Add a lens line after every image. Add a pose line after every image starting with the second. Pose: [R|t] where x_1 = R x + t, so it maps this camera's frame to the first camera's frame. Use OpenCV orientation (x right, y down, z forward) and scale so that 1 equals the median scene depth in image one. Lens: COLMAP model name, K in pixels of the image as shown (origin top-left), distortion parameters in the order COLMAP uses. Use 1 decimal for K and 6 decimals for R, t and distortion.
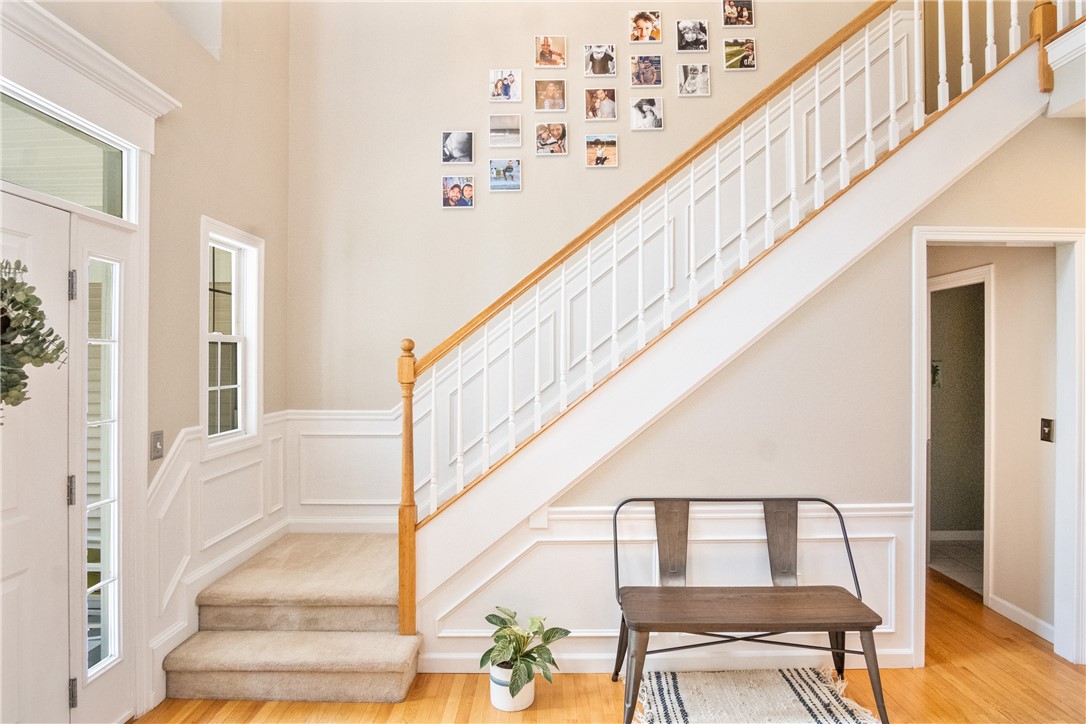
lens RADIAL K [[586.9, 0, 548.9], [0, 586.9, 364.5], [0, 0, 1]] dist [-0.031189, 0.012921]
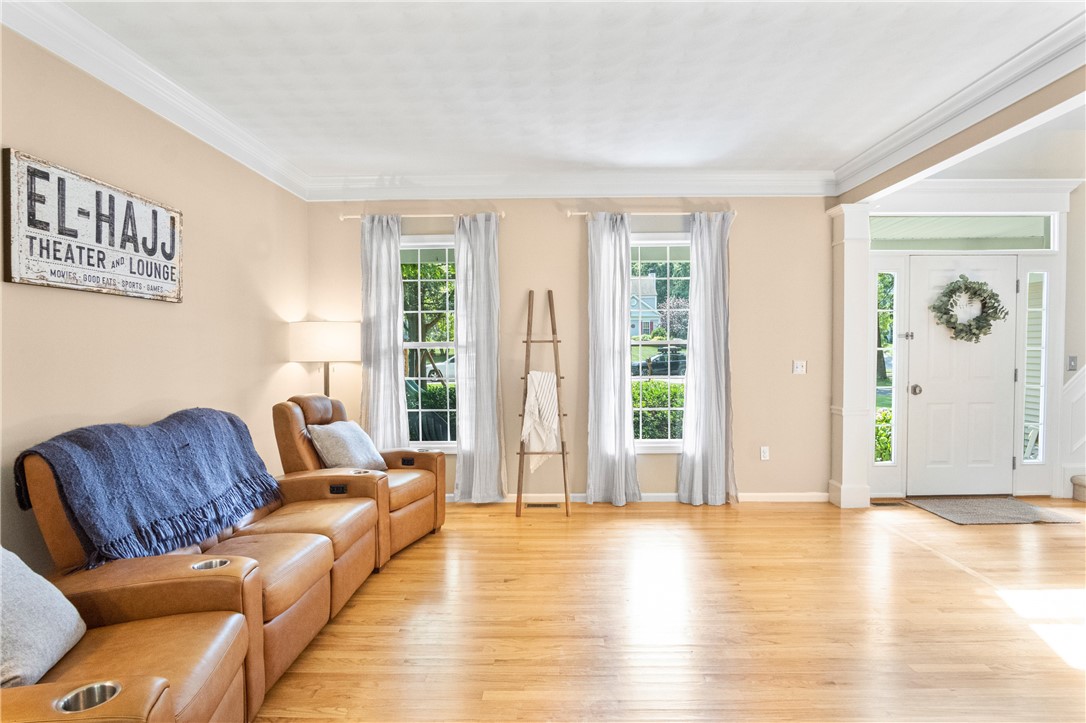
lens RADIAL K [[586.9, 0, 548.9], [0, 586.9, 364.0], [0, 0, 1]] dist [-0.031189, 0.012921]
pose [[-0.010366, 0.020287, -0.999740, 1.195284], [0.000748, 0.999794, 0.020280, 0.098232], [0.999946, -0.000537, -0.010379, -0.672988]]
